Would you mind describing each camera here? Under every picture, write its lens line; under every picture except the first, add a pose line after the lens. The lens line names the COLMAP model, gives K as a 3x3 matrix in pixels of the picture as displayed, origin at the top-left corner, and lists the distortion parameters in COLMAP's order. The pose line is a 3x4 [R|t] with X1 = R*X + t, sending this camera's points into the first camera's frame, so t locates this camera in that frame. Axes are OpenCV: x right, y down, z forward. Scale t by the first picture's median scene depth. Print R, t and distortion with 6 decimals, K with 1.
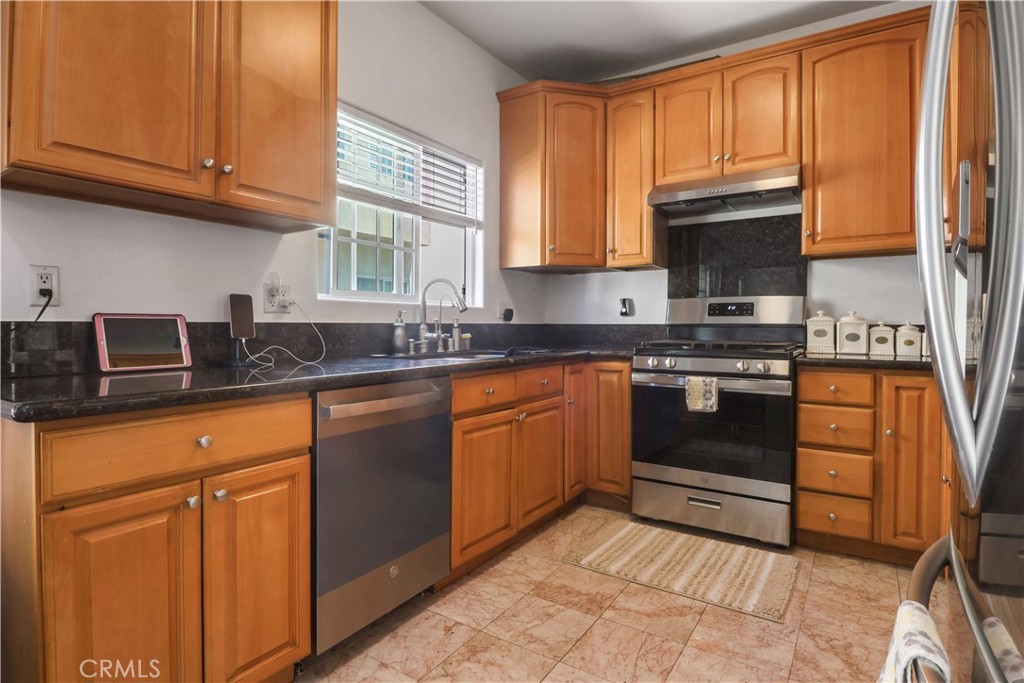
lens RADIAL K [[527.9, 0, 519.3], [0, 527.9, 329.4], [0, 0, 1]] dist [-0.004312, -0.006220]
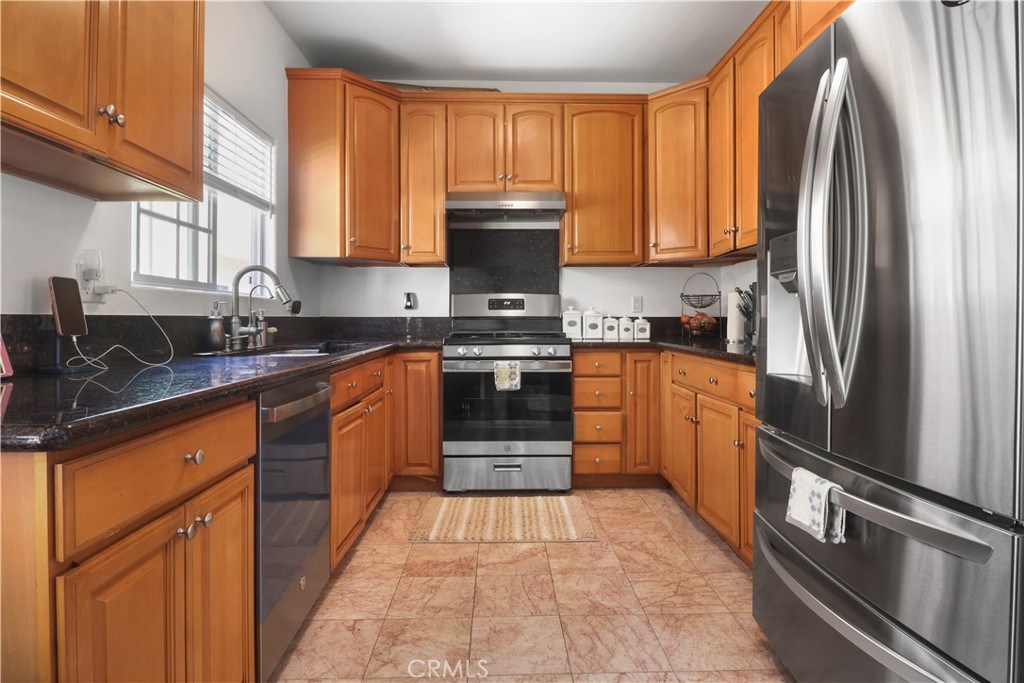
lens RADIAL K [[527.9, 0, 514.7], [0, 527.9, 319.6], [0, 0, 1]] dist [-0.004312, -0.006220]
pose [[0.822265, -0.004743, 0.569086, -0.311448], [0.007986, 0.999963, -0.003205, 0.000760], [-0.569049, 0.007180, 0.822272, 0.013964]]
